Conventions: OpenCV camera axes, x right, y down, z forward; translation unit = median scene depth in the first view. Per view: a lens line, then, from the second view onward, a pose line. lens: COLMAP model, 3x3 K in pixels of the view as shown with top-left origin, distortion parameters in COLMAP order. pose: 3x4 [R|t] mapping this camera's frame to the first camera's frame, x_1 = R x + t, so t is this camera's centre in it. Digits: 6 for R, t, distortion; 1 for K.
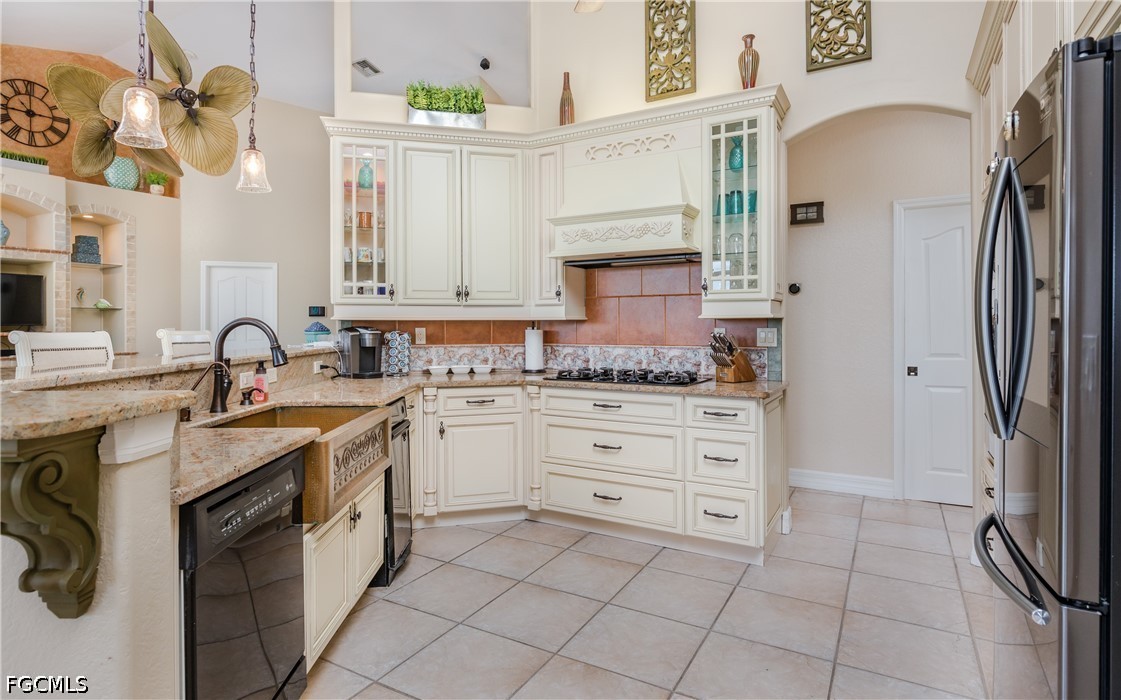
lens RADIAL K [[583.5, 0, 570.6], [0, 583.5, 330.7], [0, 0, 1]] dist [-0.017021, 0.003246]
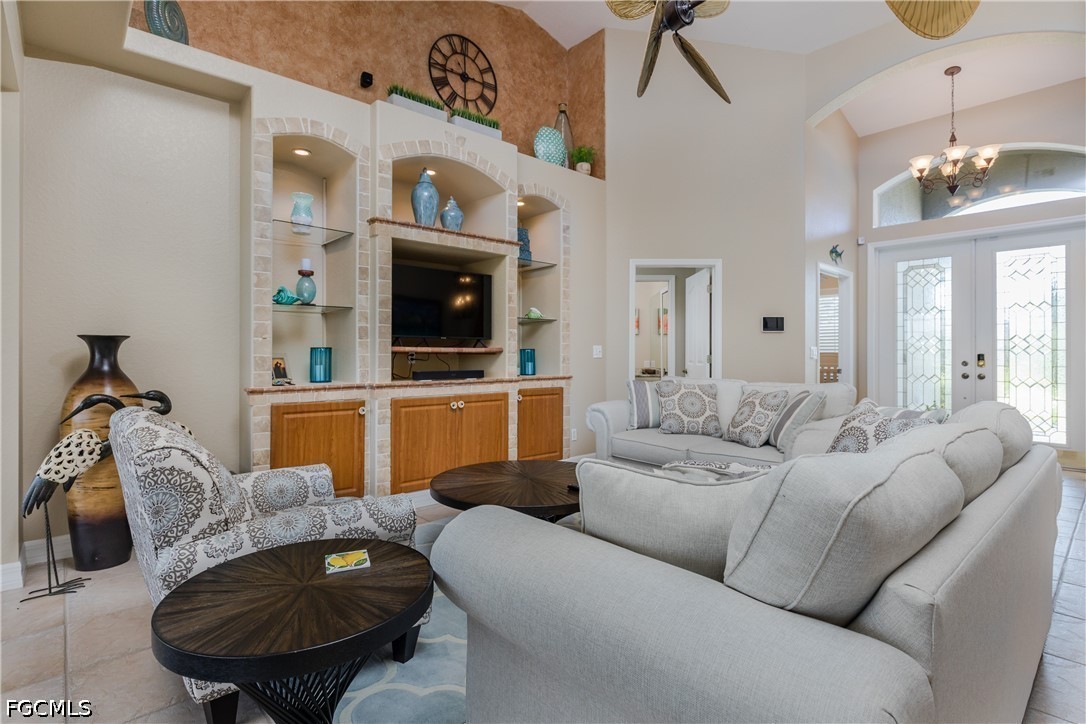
lens RADIAL K [[525.2, 0, 545.0], [0, 525.2, 354.9], [0, 0, 1]] dist [-0.018618, -0.000119]
pose [[0.949310, 0.004138, -0.314314, -0.795993], [-0.005224, 0.999983, -0.002615, 0.015568], [0.314298, 0.004125, 0.949315, 0.455015]]
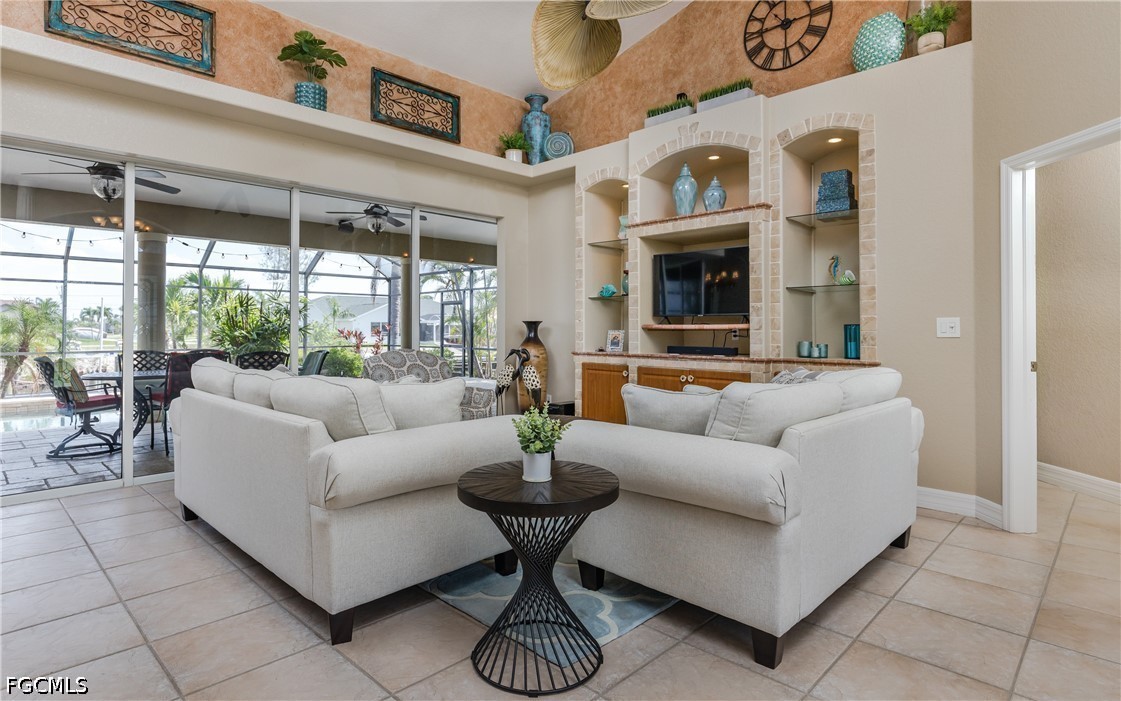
lens RADIAL K [[583.5, 0, 560.6], [0, 583.5, 323.6], [0, 0, 1]] dist [-0.017021, 0.003246]
pose [[-0.249420, -0.002444, -0.968392, -0.211764], [-0.003846, 0.999991, -0.001534, 0.003565], [0.968388, 0.003342, -0.249427, 1.202799]]
